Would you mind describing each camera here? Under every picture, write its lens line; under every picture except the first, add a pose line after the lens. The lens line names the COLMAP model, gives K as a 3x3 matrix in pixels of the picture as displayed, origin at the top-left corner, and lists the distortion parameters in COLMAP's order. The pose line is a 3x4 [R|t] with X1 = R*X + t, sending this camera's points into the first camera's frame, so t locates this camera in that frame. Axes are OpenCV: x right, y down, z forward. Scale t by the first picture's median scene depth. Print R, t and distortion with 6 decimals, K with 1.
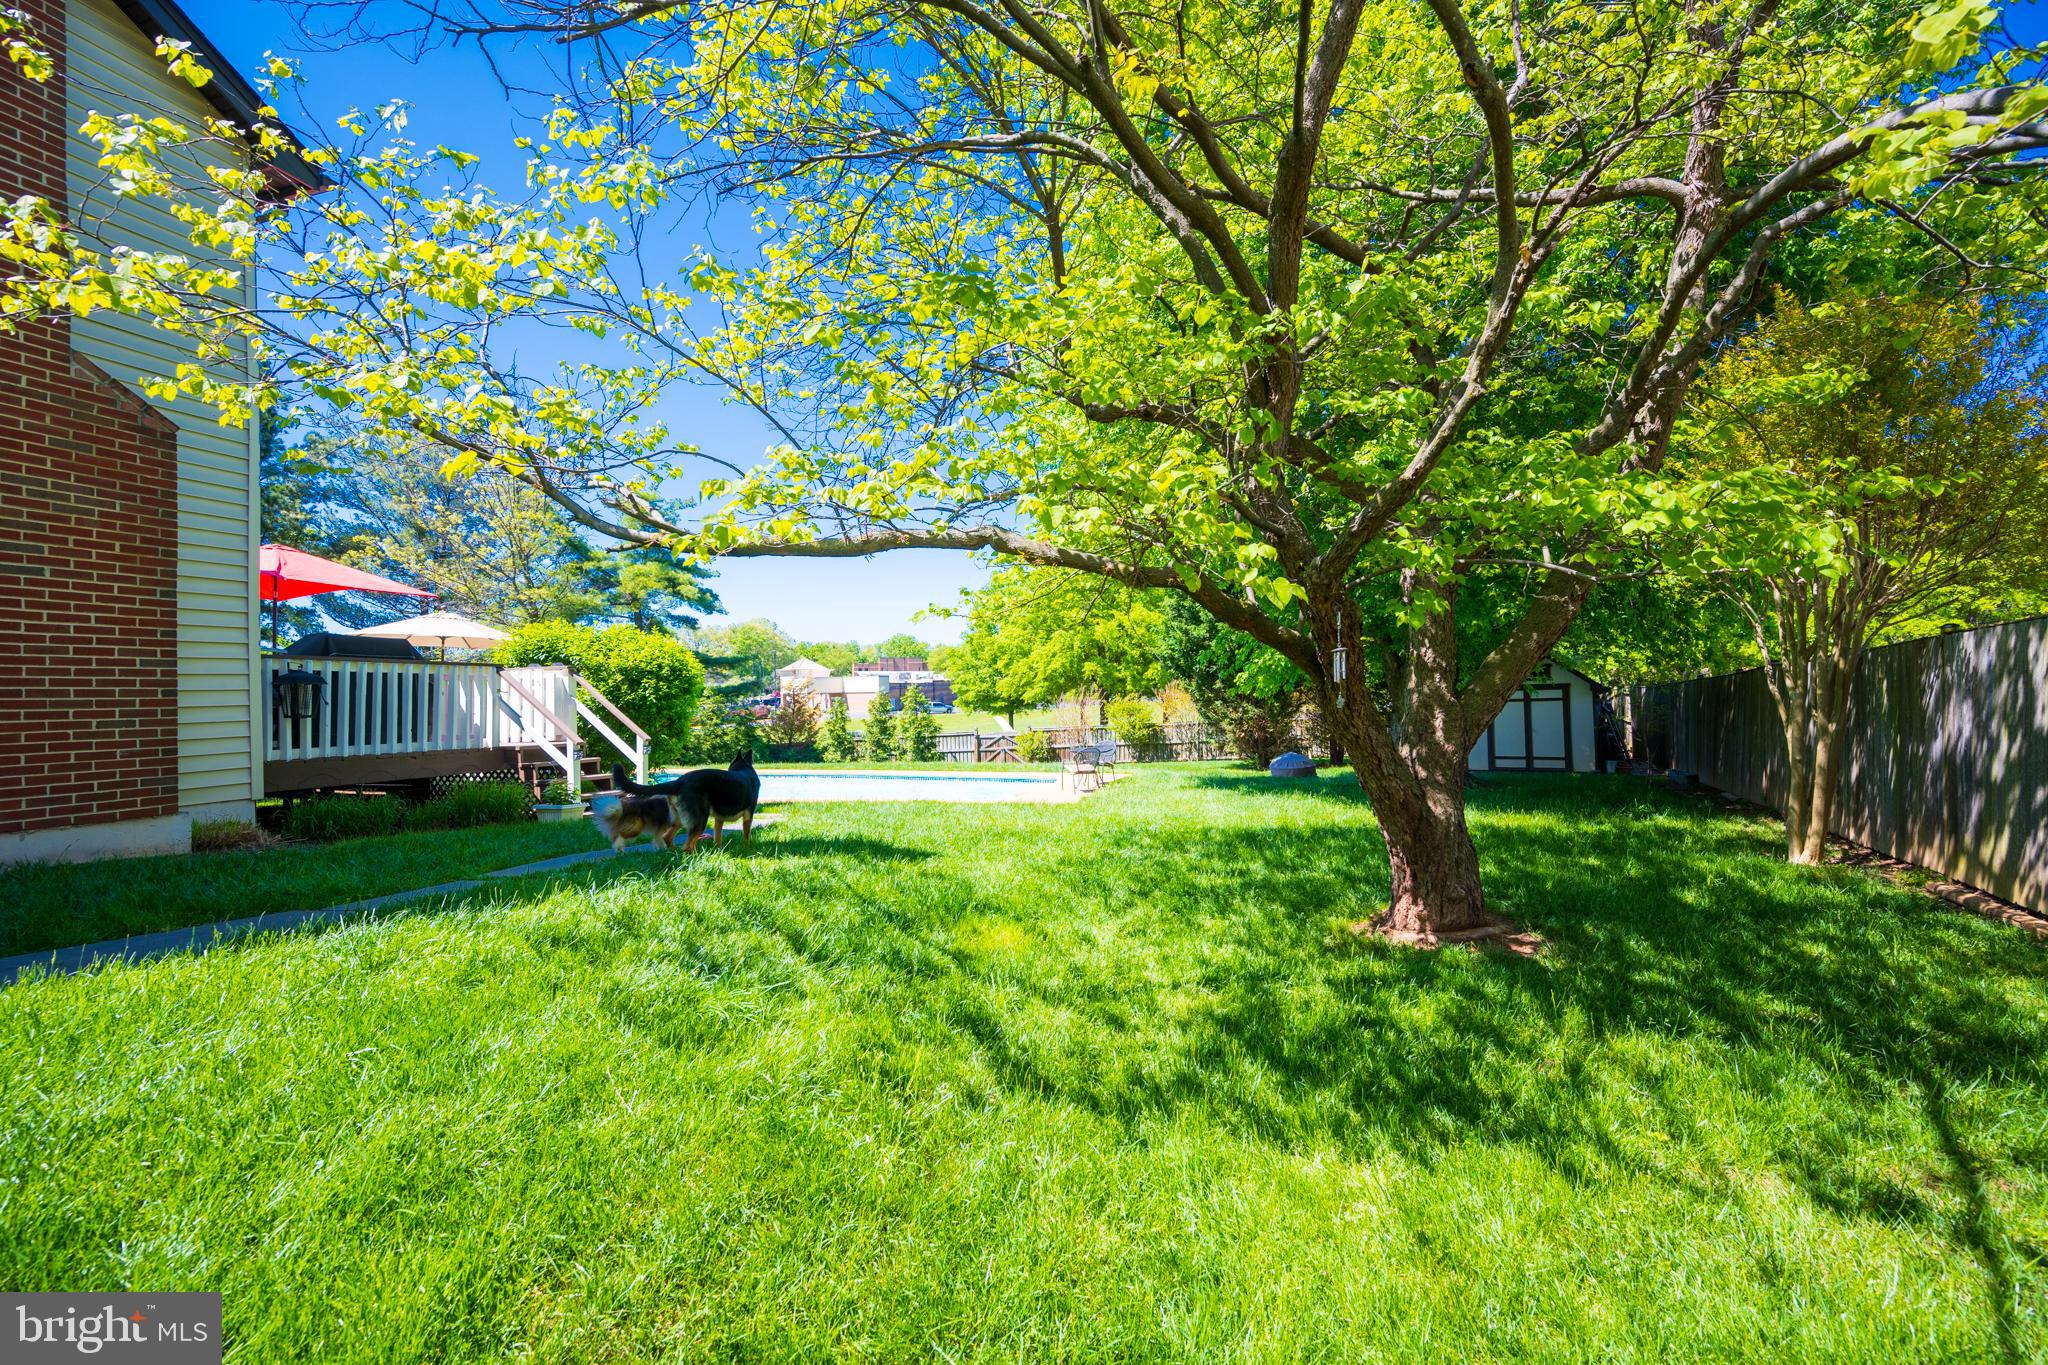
lens RADIAL K [[840.2, 0, 1071.4], [0, 840.2, 693.1], [0, 0, 1]] dist [-0.000941, -0.000331]
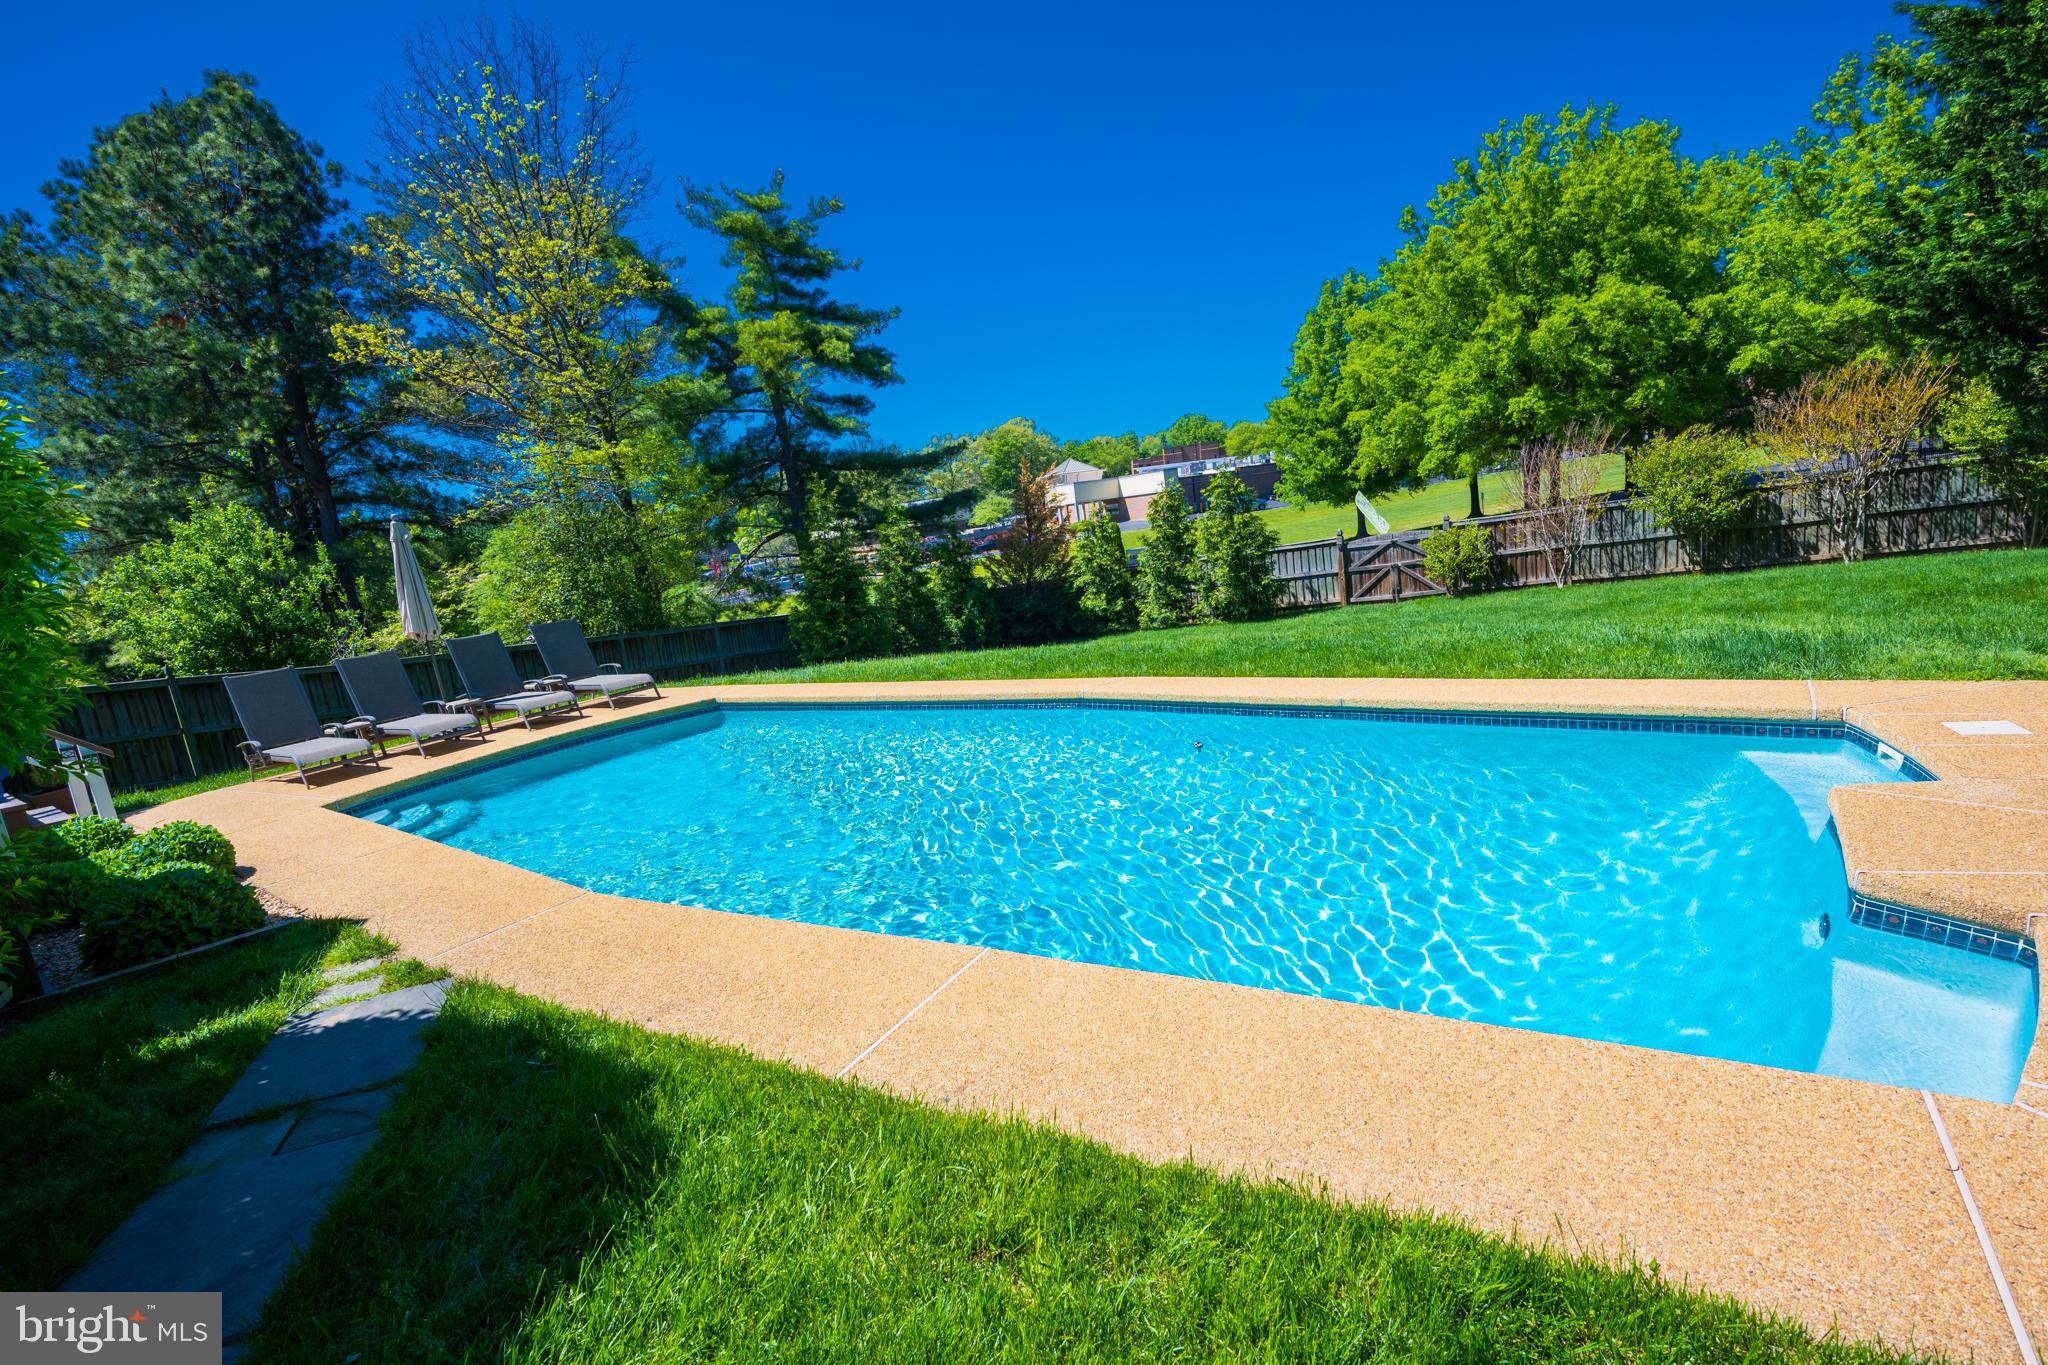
lens RADIAL K [[953.7, 0, 1003.8], [0, 953.7, 700.7], [0, 0, 1]] dist [0.000848, -0.007027]
pose [[0.918222, -0.027068, -0.395139, -0.093075], [0.110859, 0.975349, 0.190800, 0.007848], [0.380234, -0.219002, 0.898588, 0.427156]]
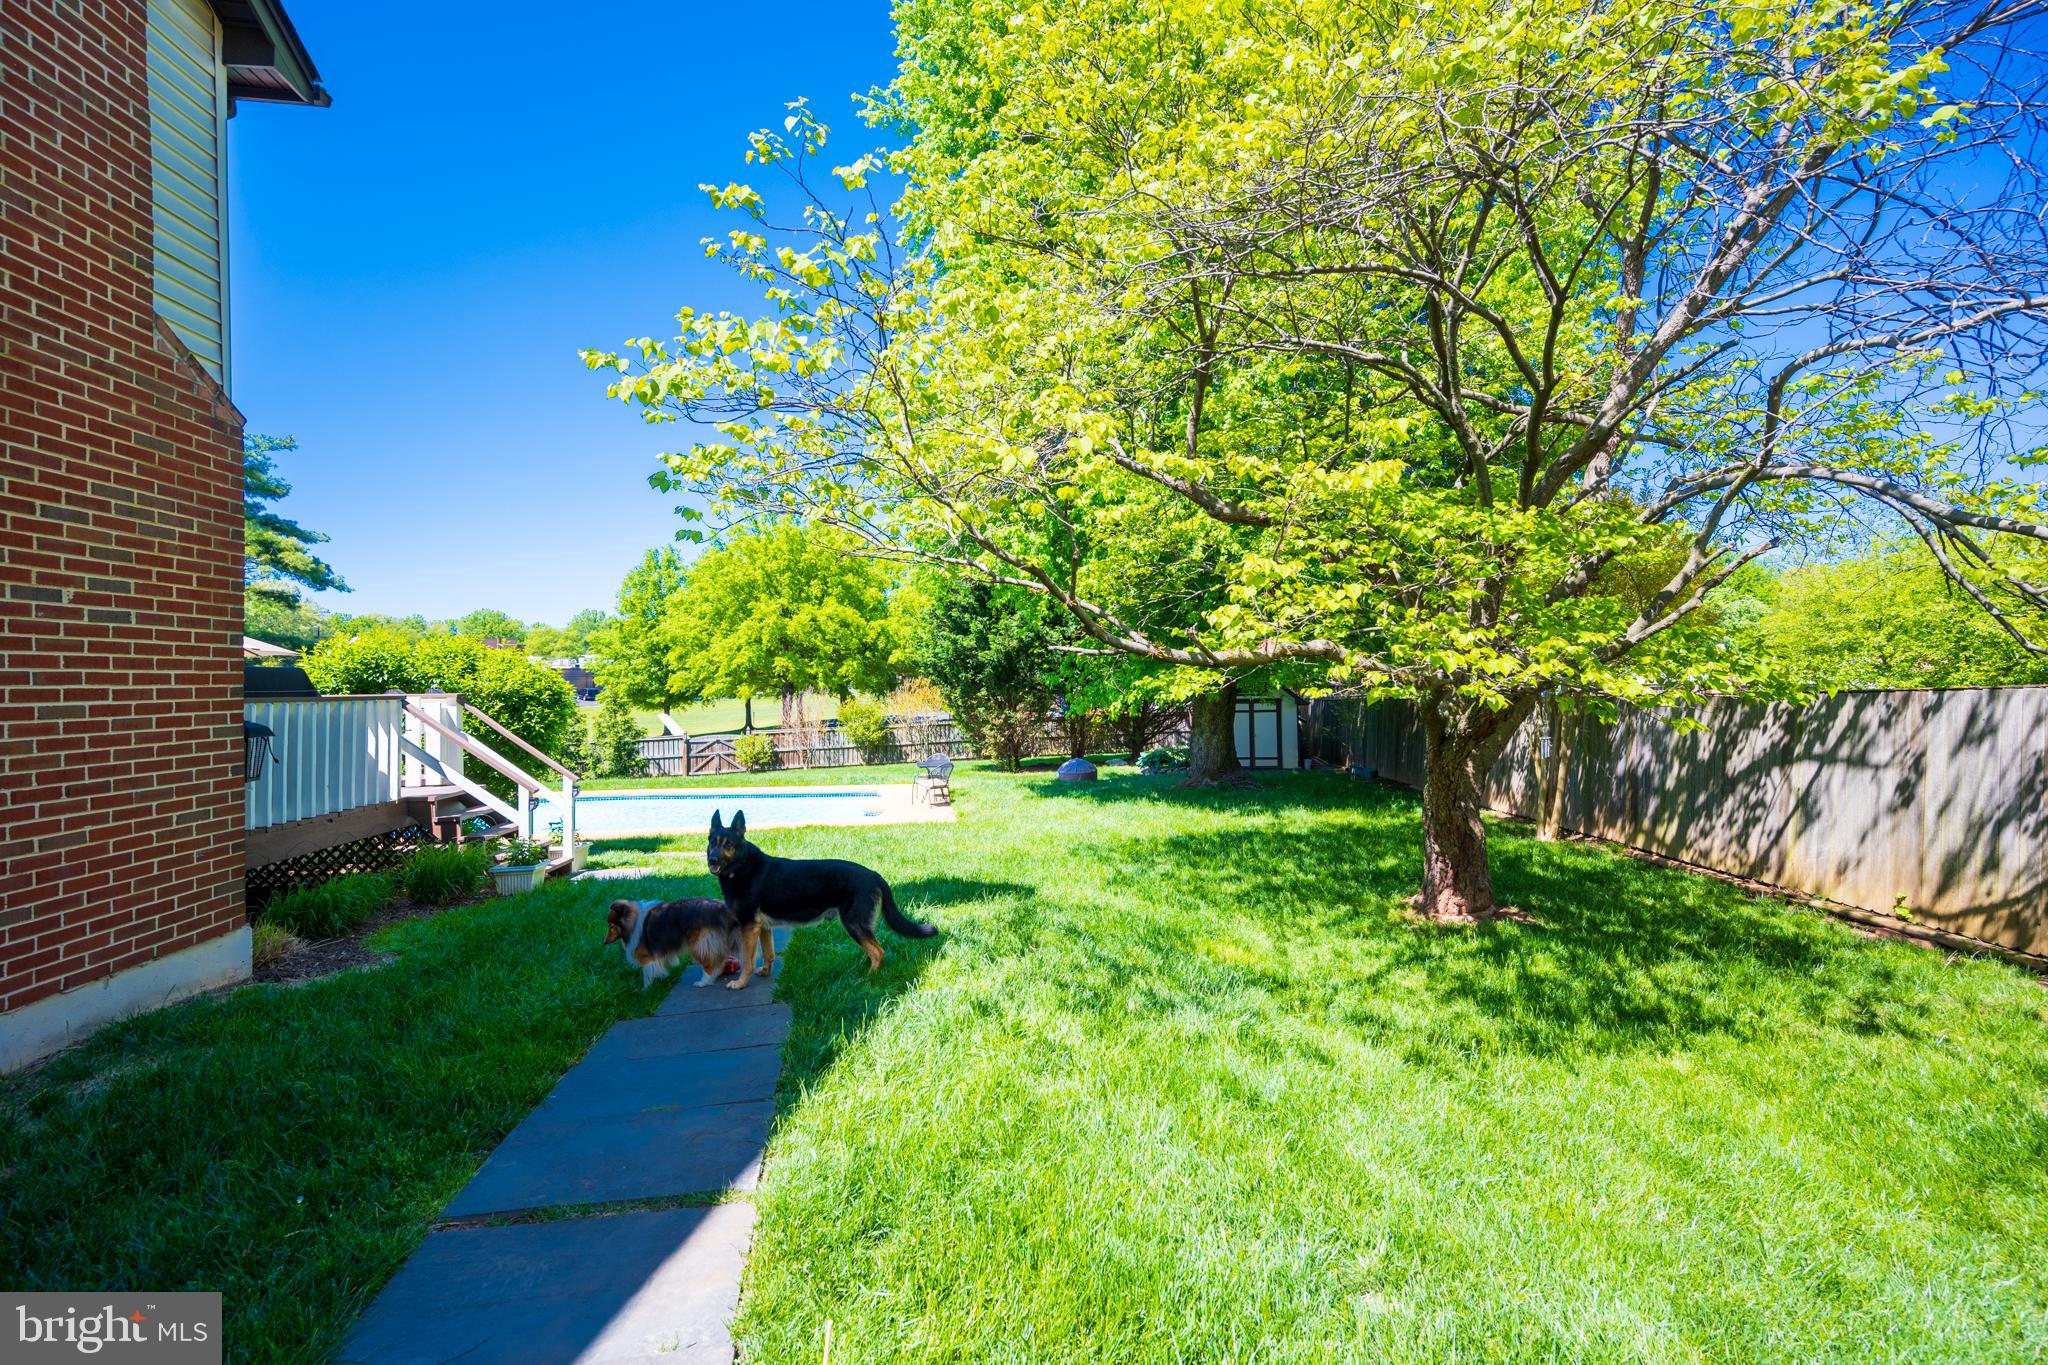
lens RADIAL K [[840.2, 0, 1071.4], [0, 840.2, 693.1], [0, 0, 1]] dist [-0.000941, -0.000331]
pose [[0.905620, 0.008360, 0.424007, -0.156550], [-0.013798, 0.999857, 0.009756, -0.019283], [-0.423865, -0.014686, 0.905606, -0.002455]]
